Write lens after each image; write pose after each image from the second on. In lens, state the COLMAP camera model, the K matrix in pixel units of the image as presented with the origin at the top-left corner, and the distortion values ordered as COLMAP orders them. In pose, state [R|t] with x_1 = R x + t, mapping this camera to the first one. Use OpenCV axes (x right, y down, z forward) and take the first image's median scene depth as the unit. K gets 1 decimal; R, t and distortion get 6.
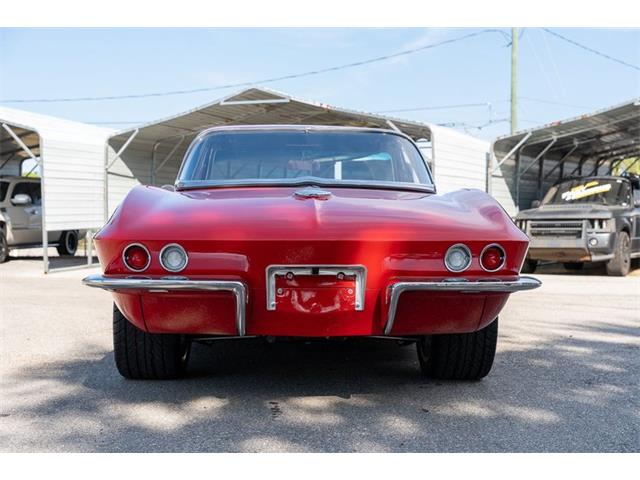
lens RADIAL K [[851.0, 0, 320.0], [0, 851.0, 240.0], [0, 0, 1]] dist [0.006521, 0.033524]
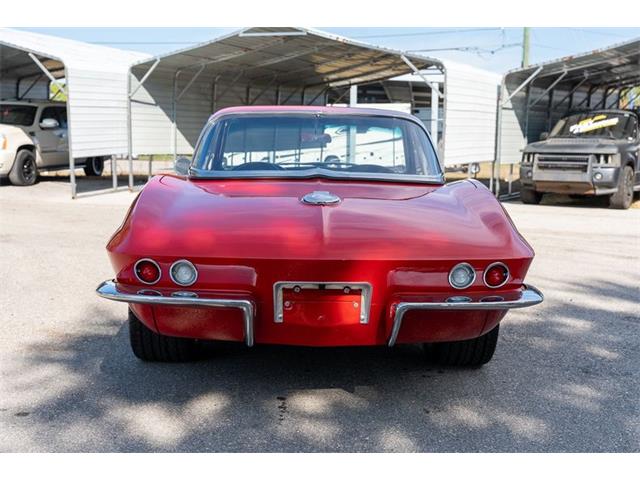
lens RADIAL K [[807.7, 0, 320.0], [0, 807.7, 240.0], [0, 0, 1]] dist [0.011850, 0.018302]
pose [[0.999729, 0.014669, -0.018053, 0.001580], [-0.012610, 0.993931, 0.109281, -0.023145], [0.019547, -0.109024, 0.993847, 0.007069]]
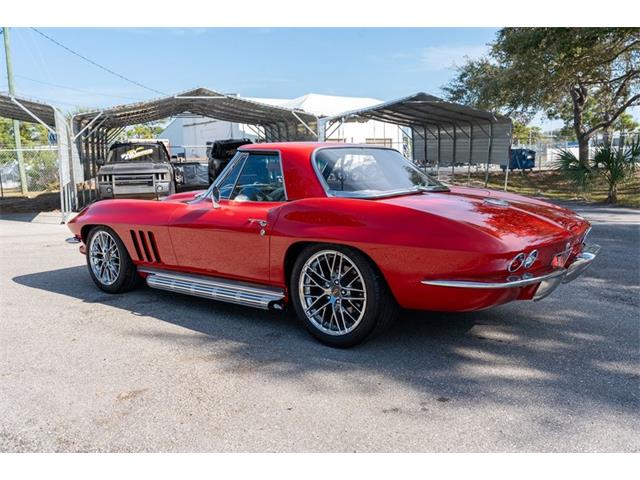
lens RADIAL K [[548.0, 0, 320.0], [0, 548.0, 240.0], [0, 0, 1]] dist [-0.002953, 0.000414]
pose [[0.677856, -0.118543, 0.725575, -0.200854], [0.030481, 0.990598, 0.133366, -0.027327], [-0.734563, -0.068287, 0.675096, 0.113864]]
